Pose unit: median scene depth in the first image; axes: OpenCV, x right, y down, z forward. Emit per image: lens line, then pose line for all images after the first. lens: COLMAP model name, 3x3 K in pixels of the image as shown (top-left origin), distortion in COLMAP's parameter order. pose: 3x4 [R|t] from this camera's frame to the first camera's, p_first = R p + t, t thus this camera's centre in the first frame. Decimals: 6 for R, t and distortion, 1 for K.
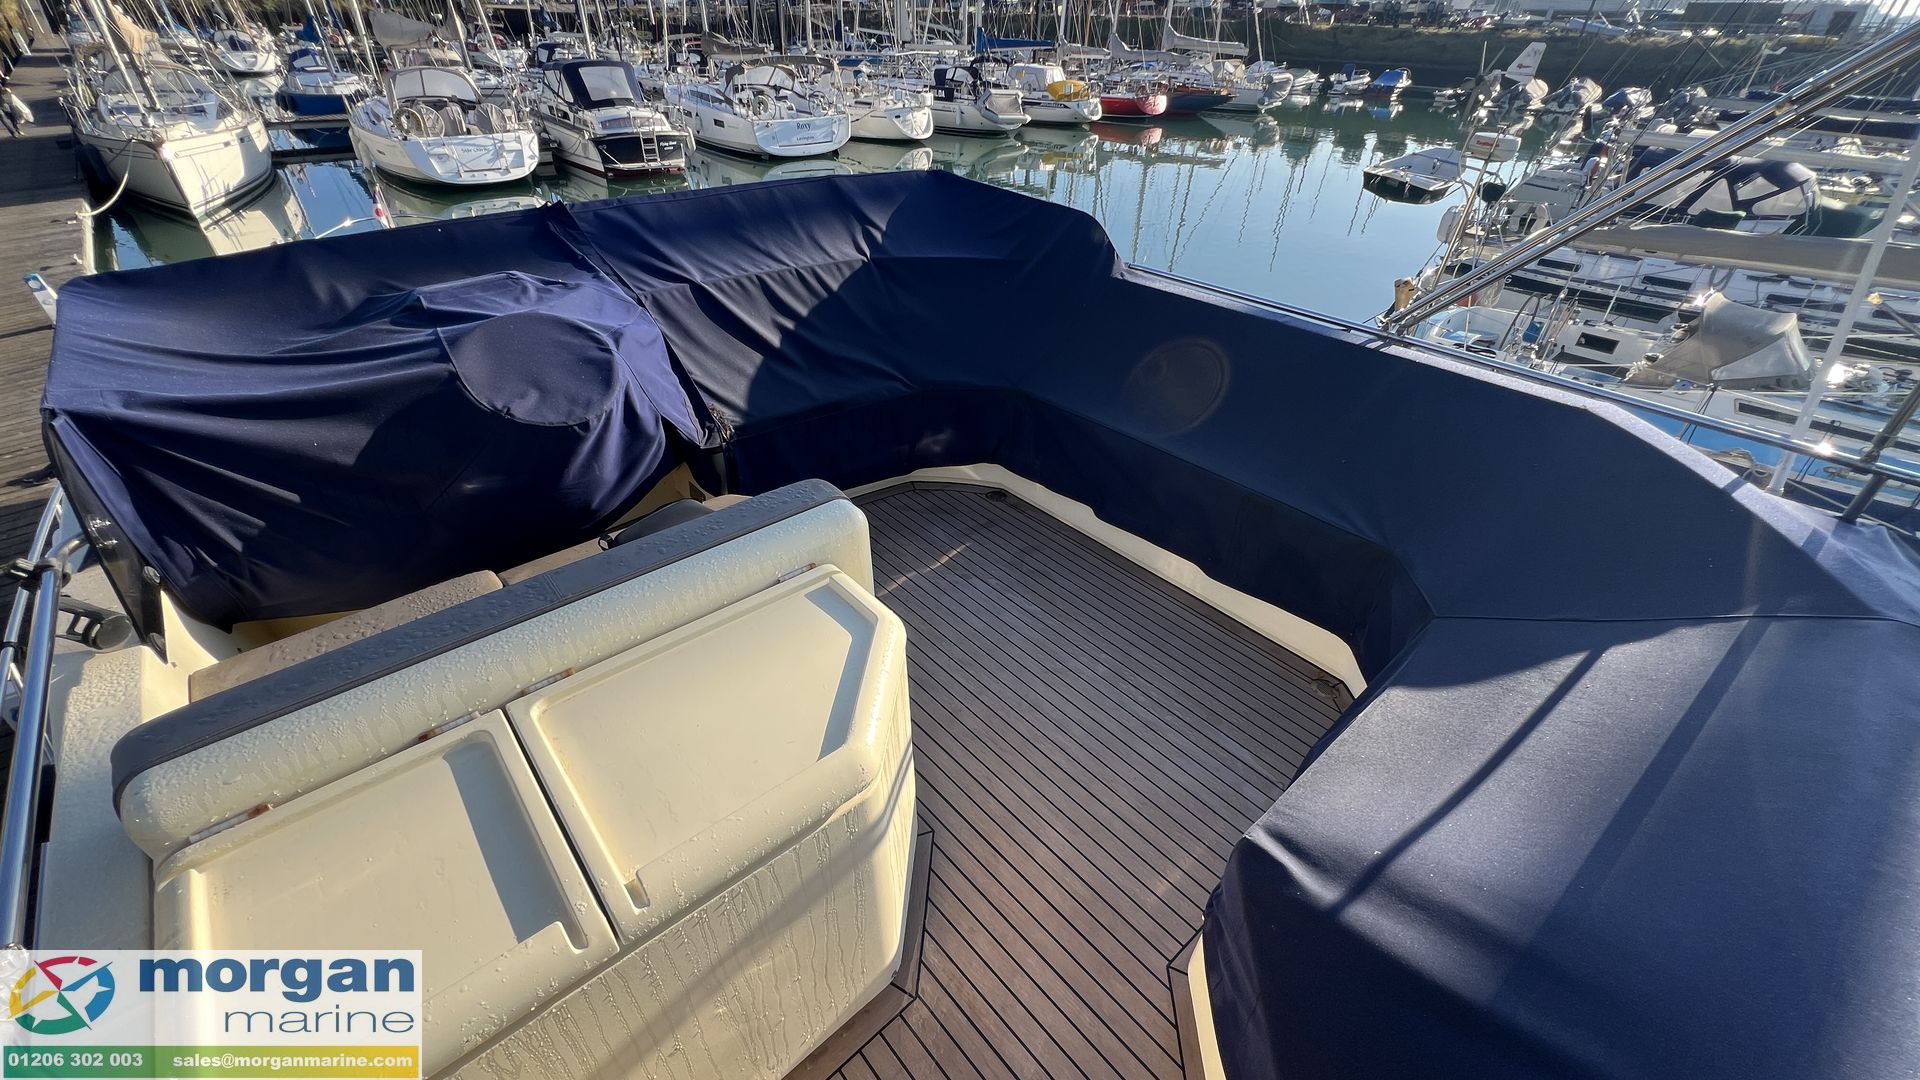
lens RADIAL K [[763.7, 0, 957.2], [0, 763.7, 551.4], [0, 0, 1]] dist [0.002402, -0.001001]
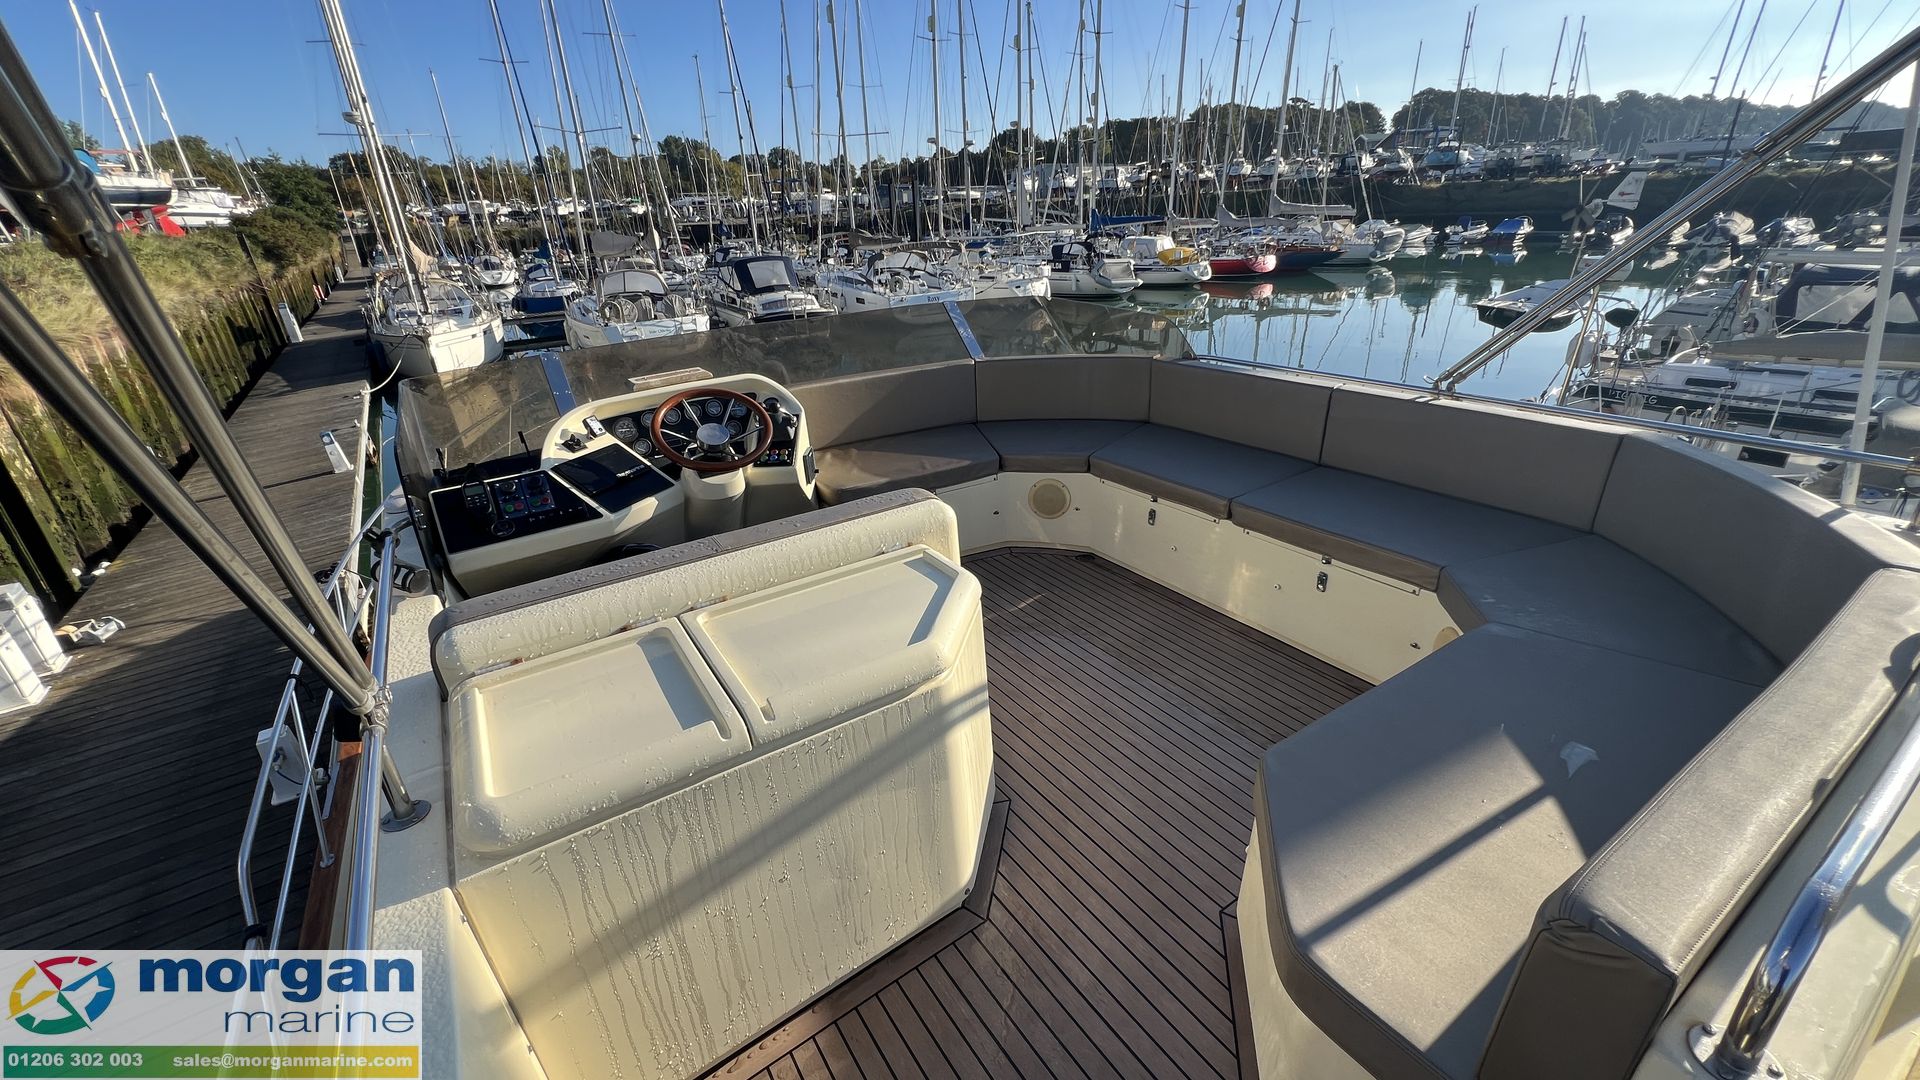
lens RADIAL K [[763.7, 0, 956.1], [0, 763.7, 556.2], [0, 0, 1]] dist [0.002402, -0.001001]
pose [[0.987904, -0.001626, -0.155061, 0.005062], [-0.026840, 0.983061, -0.181305, 0.017148], [0.152729, 0.183274, 0.971125, -0.012986]]
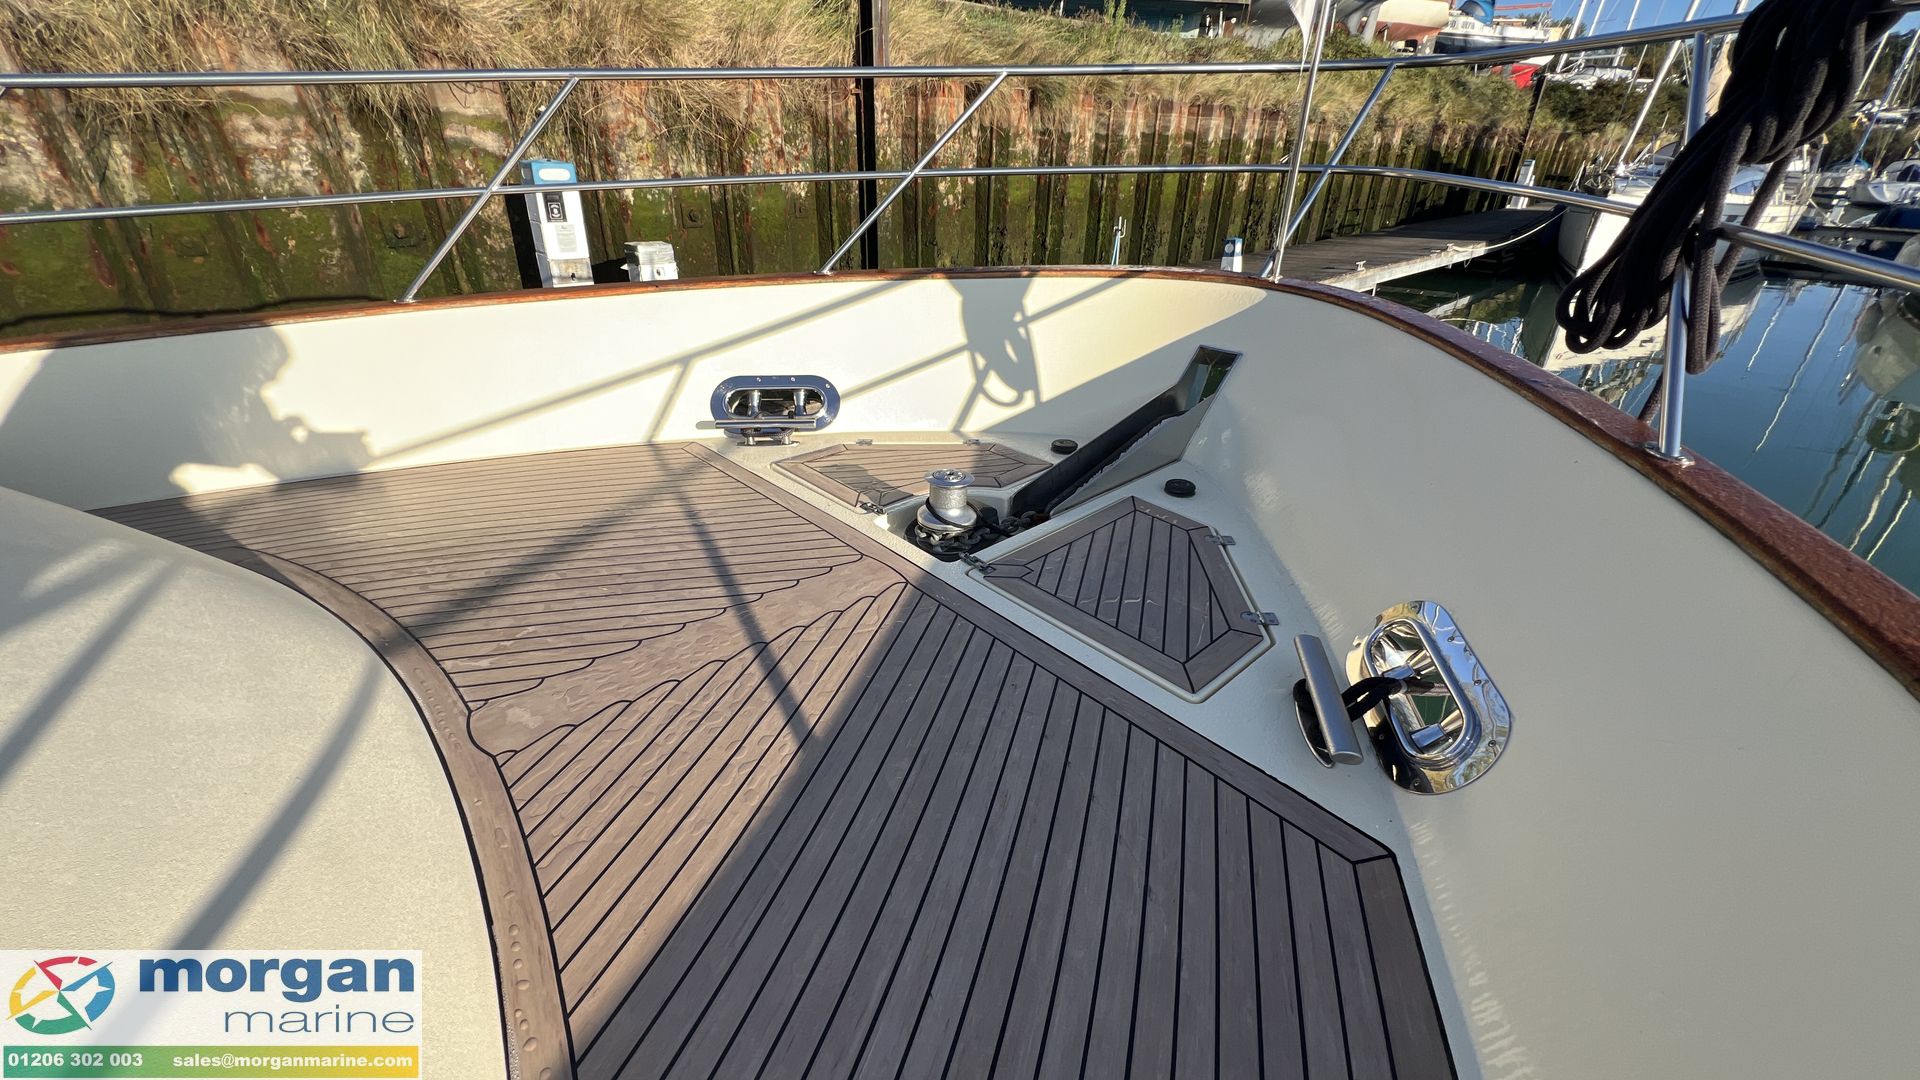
lens RADIAL K [[763.7, 0, 958.2], [0, 763.7, 535.7], [0, 0, 1]] dist [0.002402, -0.001001]
pose [[0.031318, 0.443161, -0.895895, -0.122019], [-0.593548, 0.729422, 0.340065, -0.097858], [0.804189, 0.521107, 0.285881, 0.285665]]
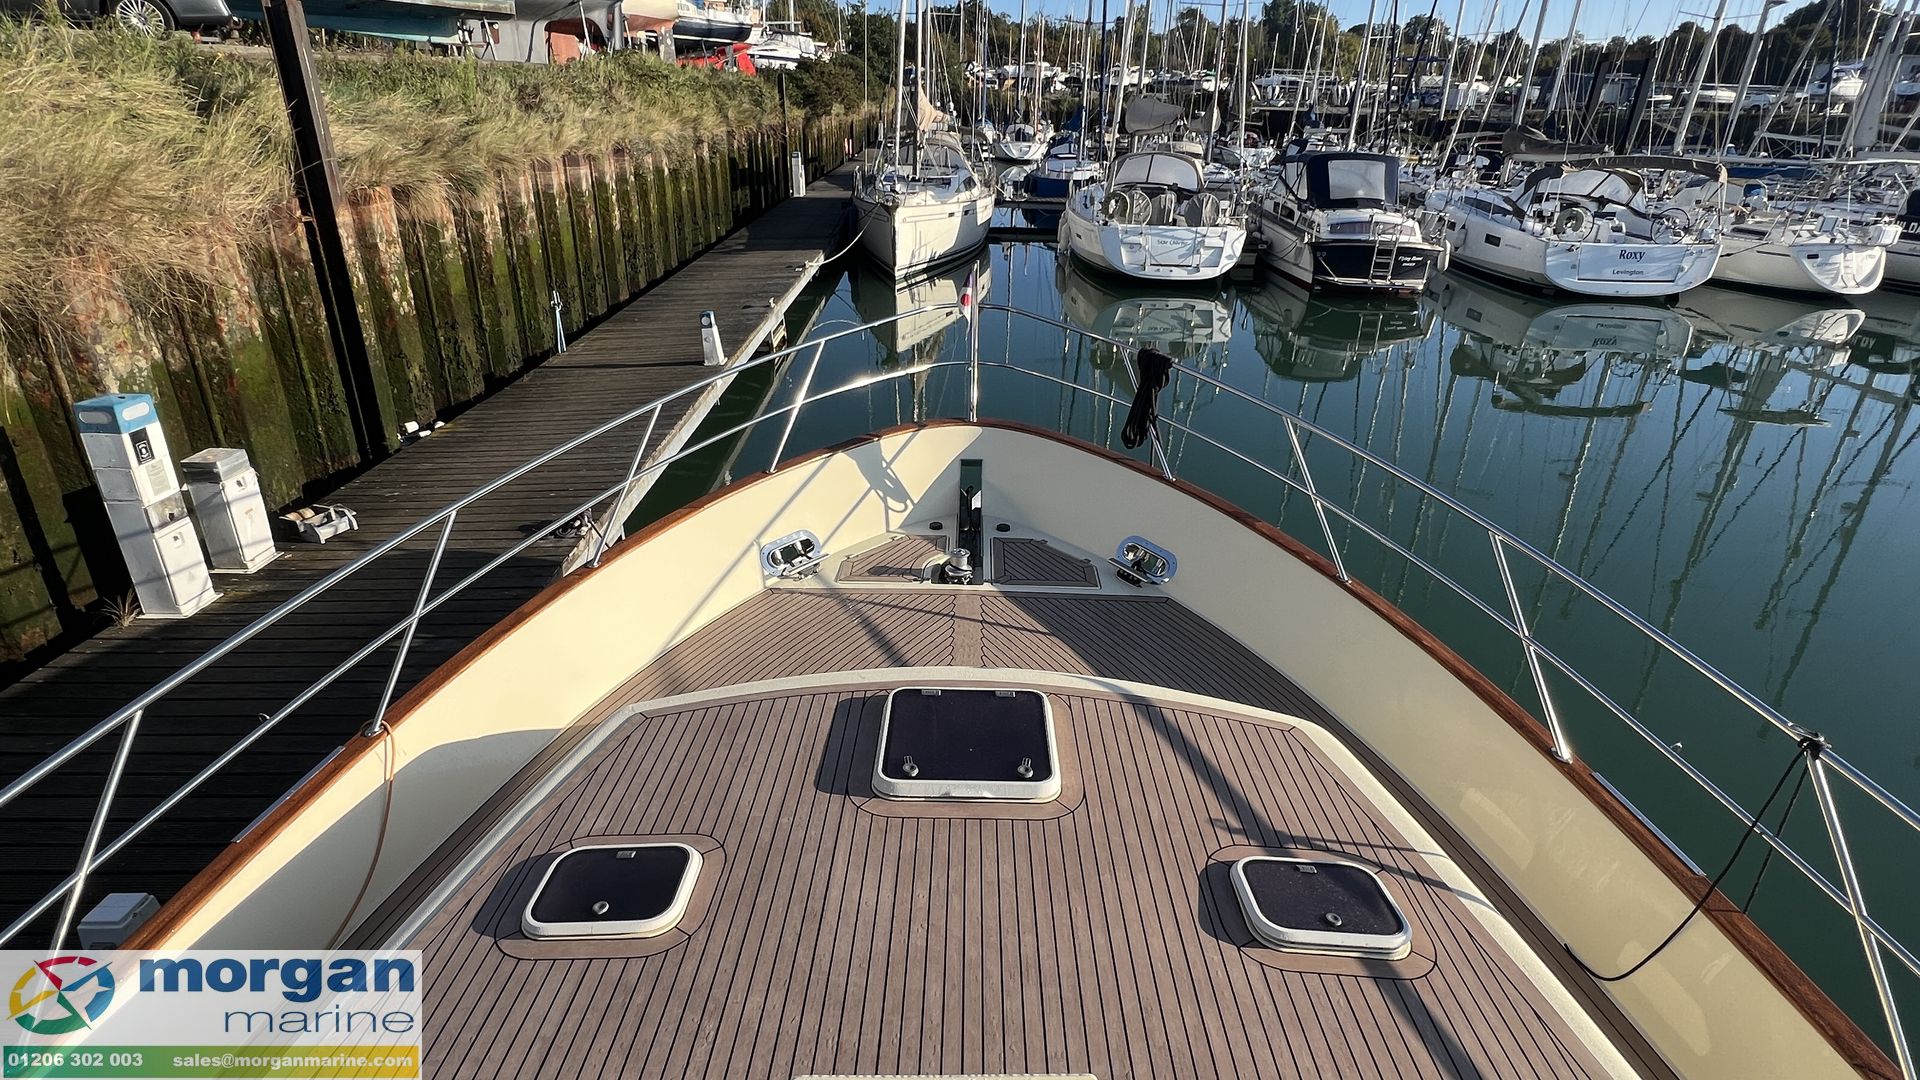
lens RADIAL K [[967.5, 0, 958.3], [0, 967.5, 544.3], [0, 0, 1]] dist [-0.002012, 0.000321]
pose [[0.739690, 0.278237, -0.612734, -0.059016], [-0.394984, 0.916690, -0.060562, -0.061203], [0.544837, 0.286817, 0.787965, 0.123664]]
